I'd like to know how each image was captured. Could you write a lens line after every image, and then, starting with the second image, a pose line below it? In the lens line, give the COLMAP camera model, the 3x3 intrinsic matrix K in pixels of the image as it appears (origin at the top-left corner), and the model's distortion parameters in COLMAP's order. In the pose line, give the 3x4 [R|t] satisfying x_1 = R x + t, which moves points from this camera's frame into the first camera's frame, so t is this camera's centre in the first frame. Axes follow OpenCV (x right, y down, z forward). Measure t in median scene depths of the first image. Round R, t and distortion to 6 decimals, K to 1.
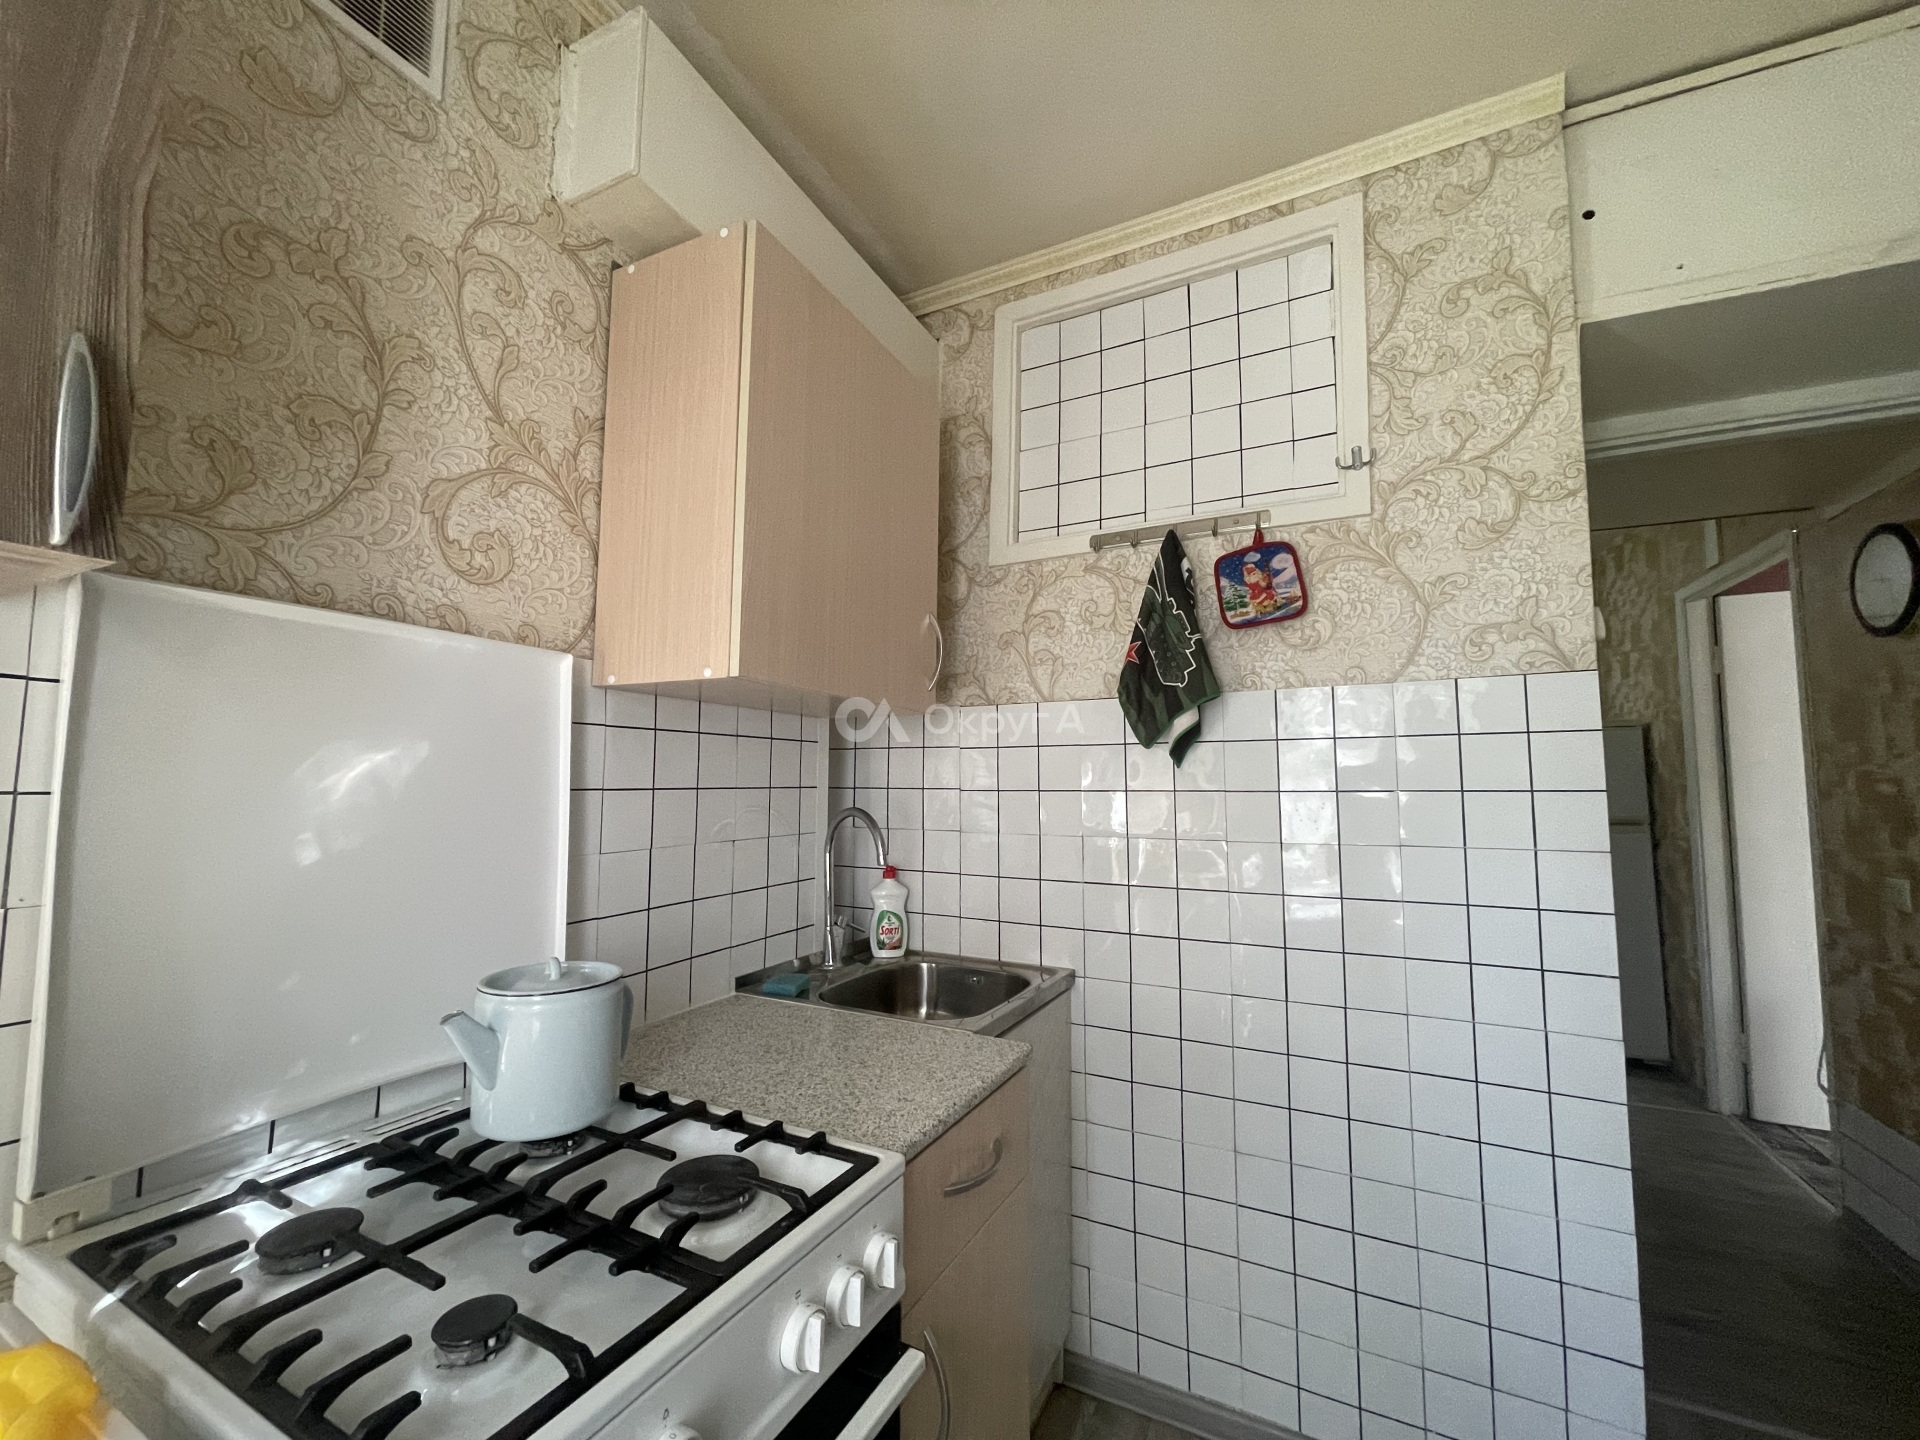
lens RADIAL K [[774.2, 0, 955.5], [0, 774.2, 724.7], [0, 0, 1]] dist [-0.001230, 0.000937]
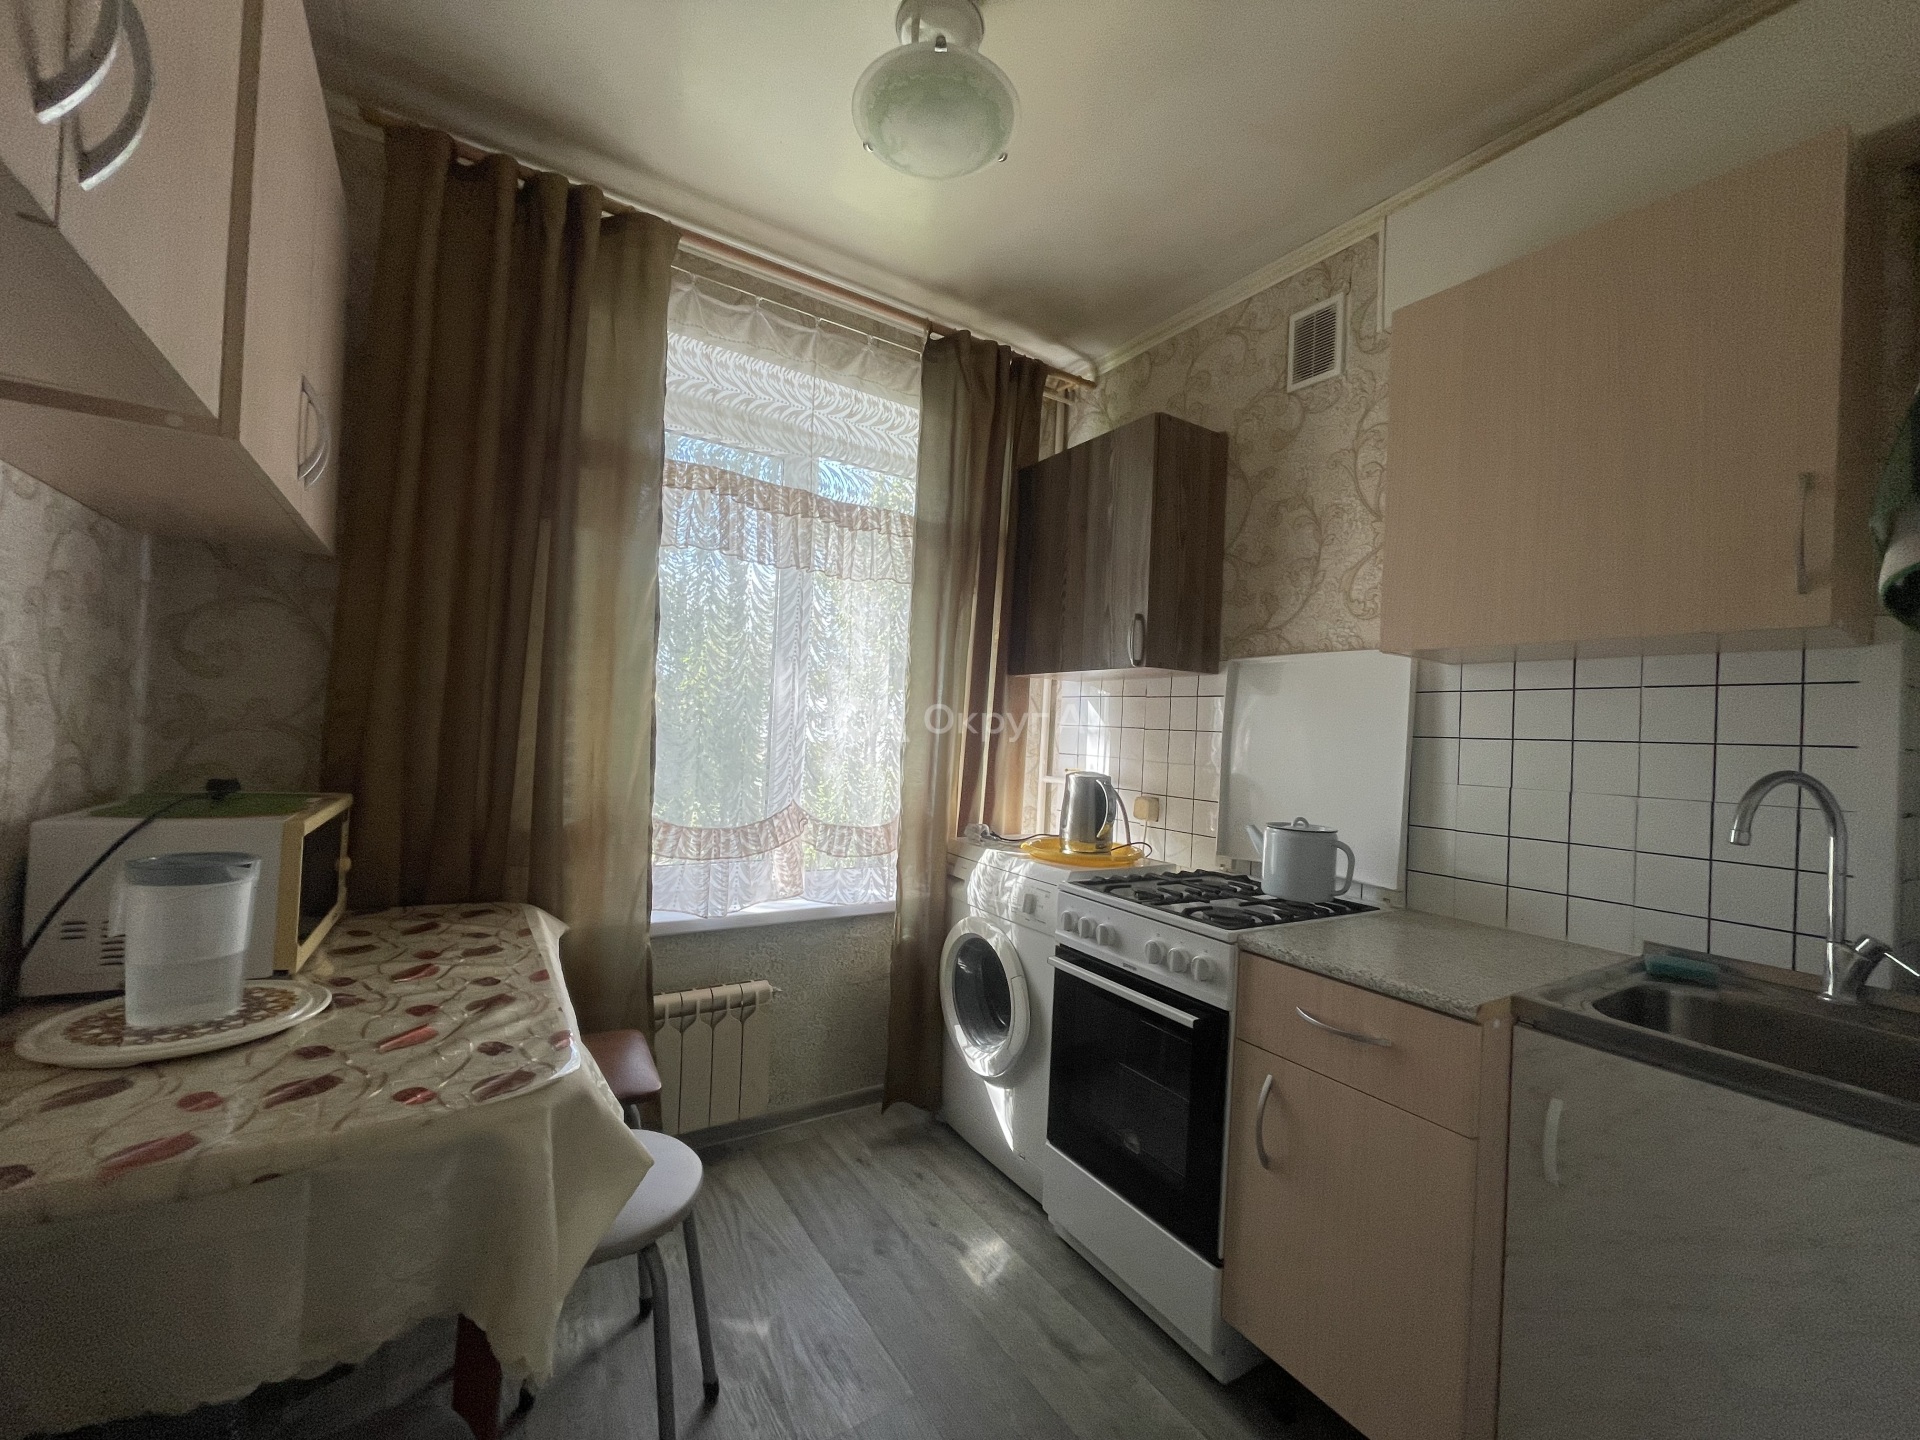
lens RADIAL K [[774.2, 0, 955.5], [0, 774.2, 724.7], [0, 0, 1]] dist [-0.001230, 0.000937]
pose [[-0.510010, -0.037651, -0.859344, 1.533886], [0.022227, 0.998131, -0.056924, 0.153725], [0.859881, -0.048132, -0.508220, 1.209962]]
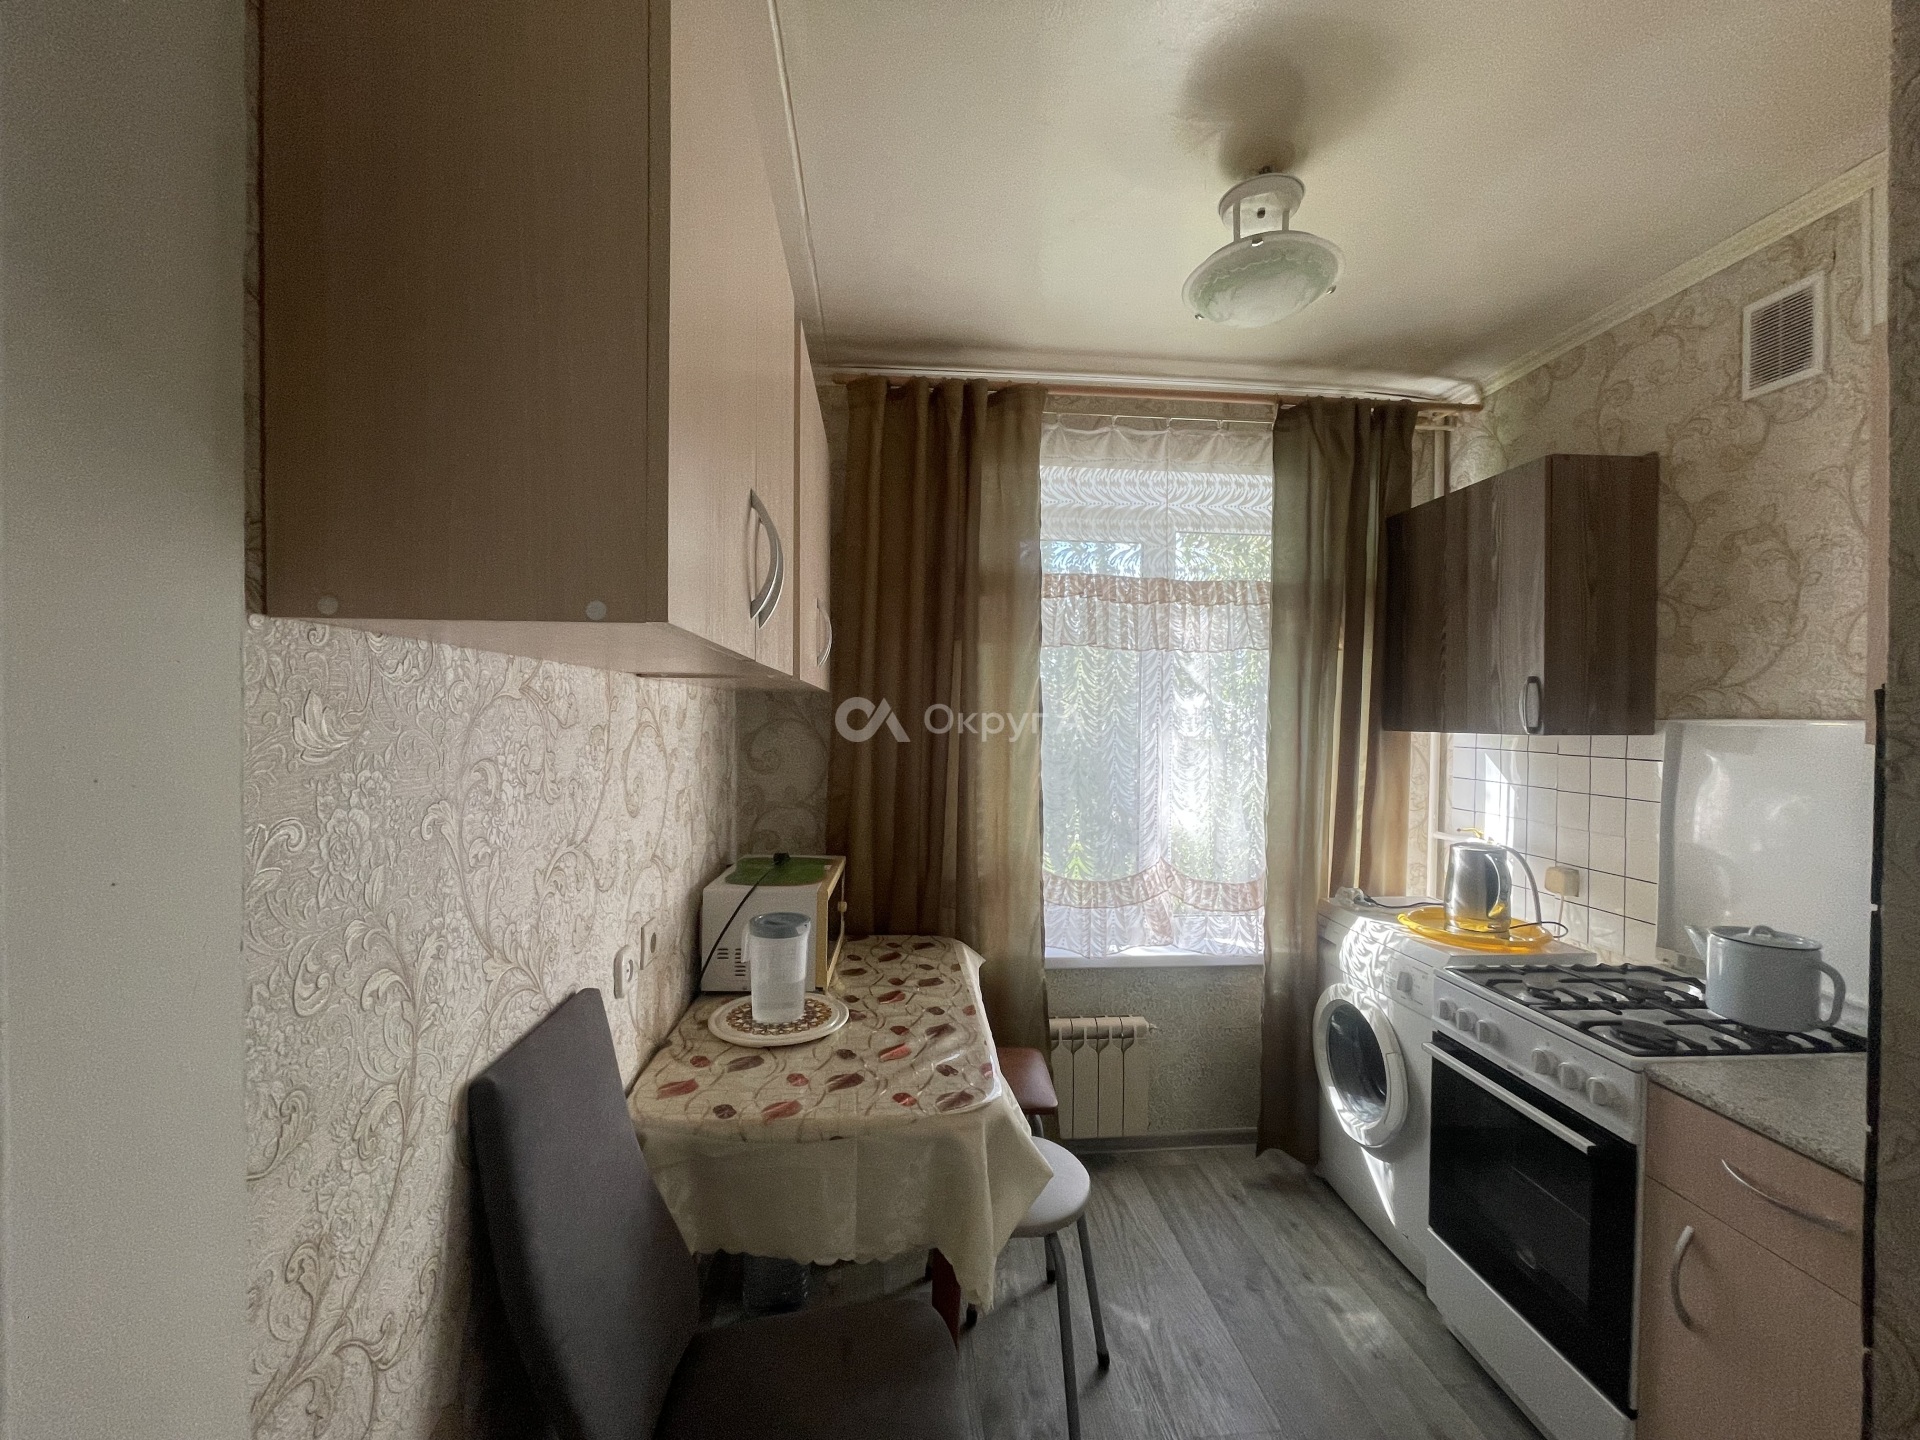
lens RADIAL K [[774.2, 0, 955.5], [0, 774.2, 724.7], [0, 0, 1]] dist [-0.001230, 0.000937]
pose [[-0.851265, -0.008972, -0.524659, 1.727910], [0.028645, 0.997568, -0.063536, -0.066629], [0.523953, -0.069115, -0.848938, 1.471882]]
